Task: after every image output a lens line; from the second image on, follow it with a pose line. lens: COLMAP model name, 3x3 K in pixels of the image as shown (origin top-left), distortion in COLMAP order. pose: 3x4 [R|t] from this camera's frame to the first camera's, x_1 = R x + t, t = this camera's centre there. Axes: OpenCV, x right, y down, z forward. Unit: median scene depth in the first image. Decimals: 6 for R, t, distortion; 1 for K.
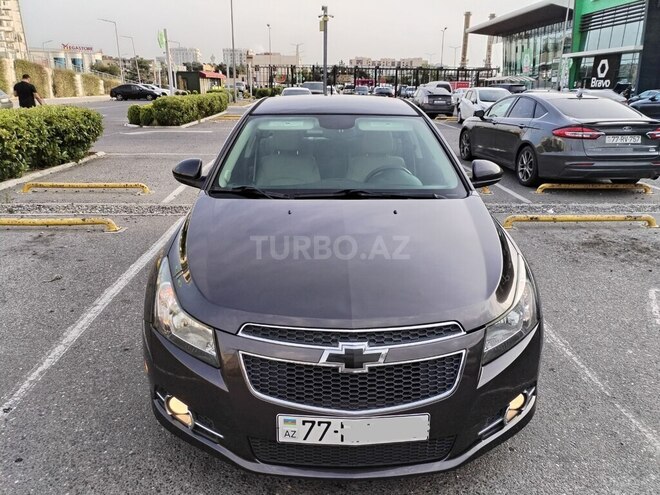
lens RADIAL K [[489.4, 0, 329.3], [0, 489.4, 248.2], [0, 0, 1]] dist [0.000679, 0.003956]
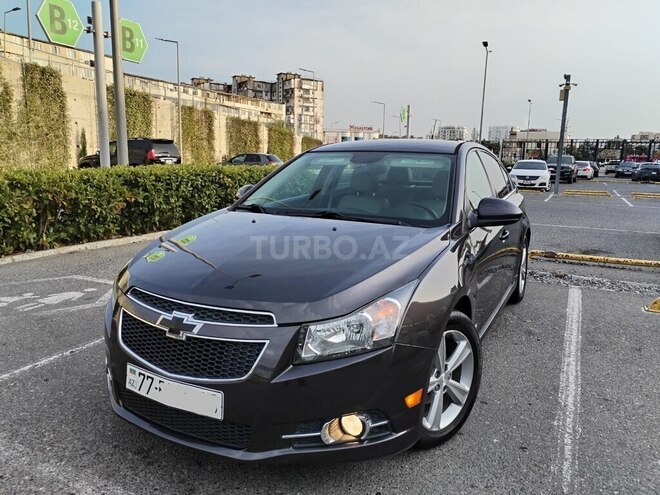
lens RADIAL K [[489.4, 0, 324.2], [0, 489.4, 263.5], [0, 0, 1]] dist [0.000679, 0.003956]
pose [[0.867206, 0.118314, -0.483690, 0.380232], [-0.173220, 0.982373, -0.070268, 0.042808], [0.466851, 0.144722, 0.872414, 0.059136]]
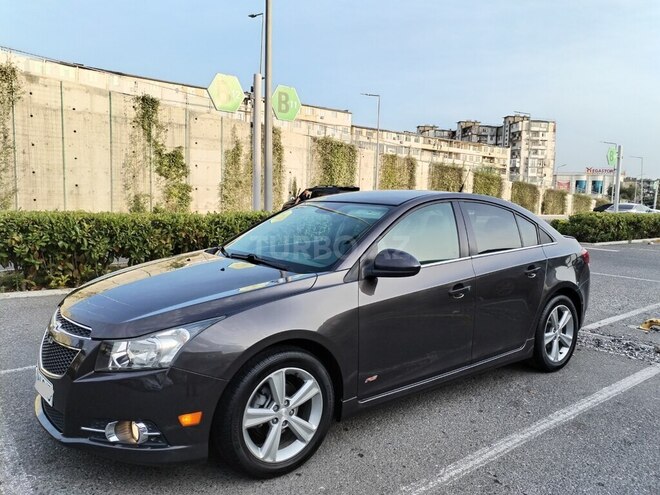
lens RADIAL K [[506.7, 0, 336.4], [0, 506.7, 258.9], [0, 0, 1]] dist [0.011035, -0.001948]
pose [[0.598863, 0.105958, -0.793811, 0.783494], [-0.274911, 0.958177, -0.079500, -0.049858], [0.752188, 0.265837, 0.602946, 0.280012]]
